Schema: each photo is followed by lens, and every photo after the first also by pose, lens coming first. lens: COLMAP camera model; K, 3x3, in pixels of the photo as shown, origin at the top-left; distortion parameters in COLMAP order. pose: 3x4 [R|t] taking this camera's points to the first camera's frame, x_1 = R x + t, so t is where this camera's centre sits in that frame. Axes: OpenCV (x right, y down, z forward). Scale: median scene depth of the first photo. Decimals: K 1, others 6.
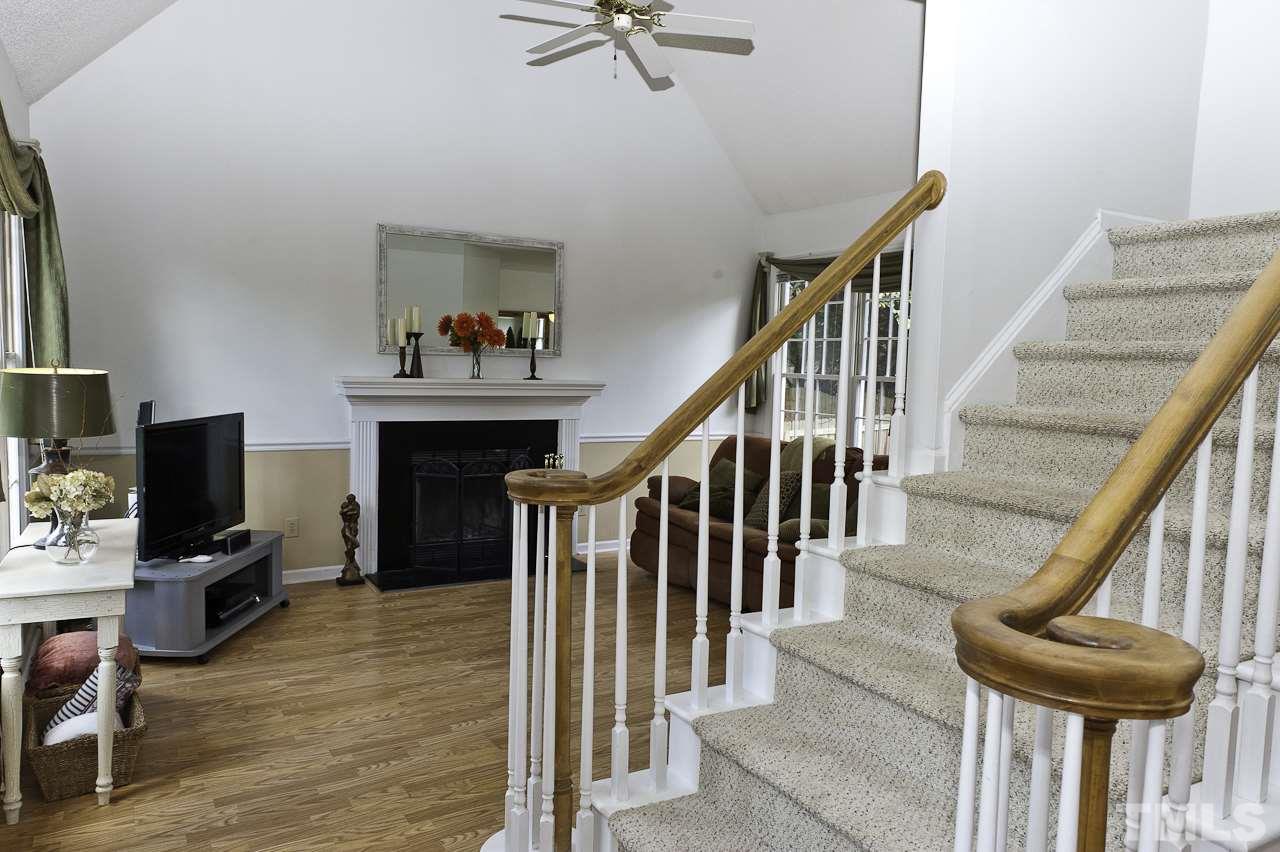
lens RADIAL K [[854.9, 0, 640.0], [0, 854.9, 426.0], [0, 0, 1]] dist [0.003379, 0.000103]
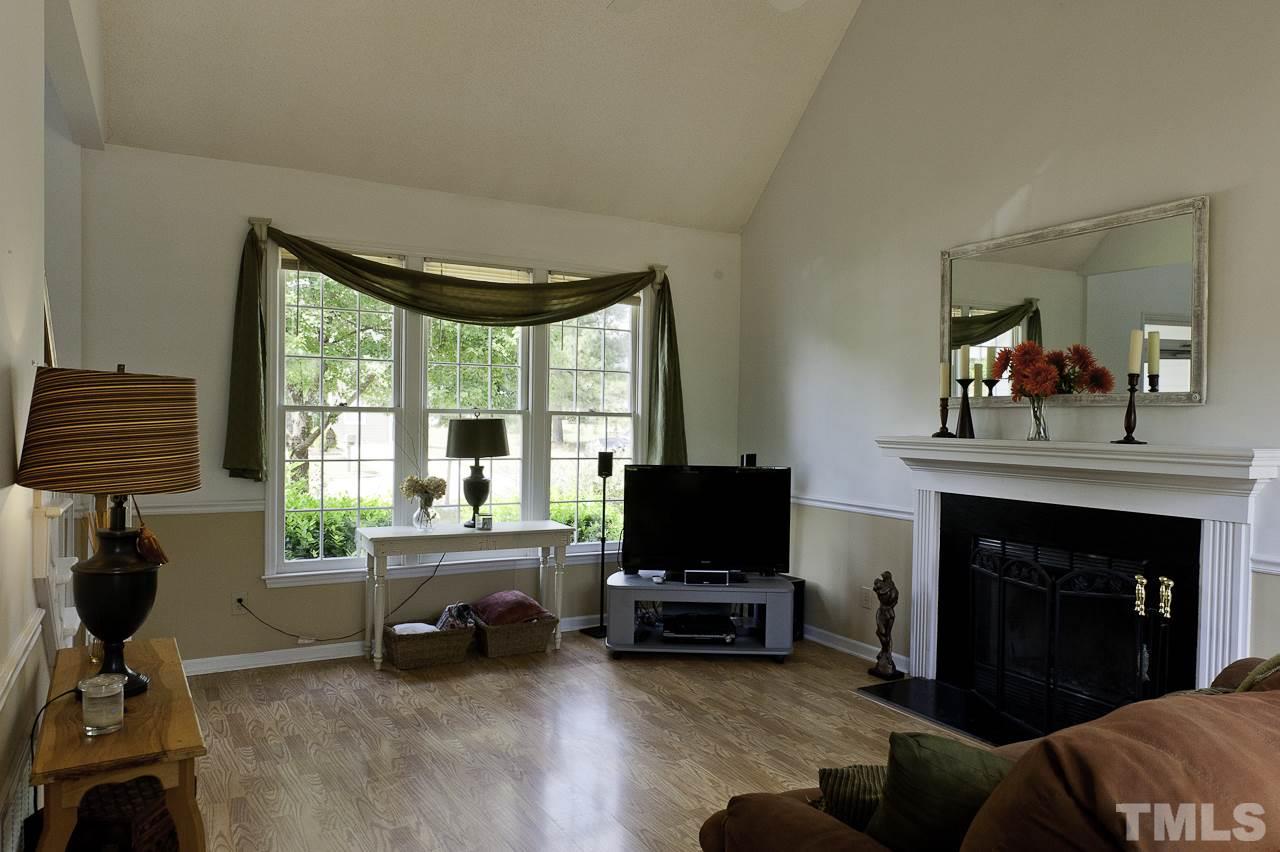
lens RADIAL K [[854.9, 0, 640.0], [0, 854.9, 426.0], [0, 0, 1]] dist [0.003379, 0.000103]
pose [[-0.022812, -0.022905, -0.999477, 0.514018], [-0.092958, 0.995455, -0.020691, -0.024574], [0.995409, 0.092437, -0.024837, 0.732427]]
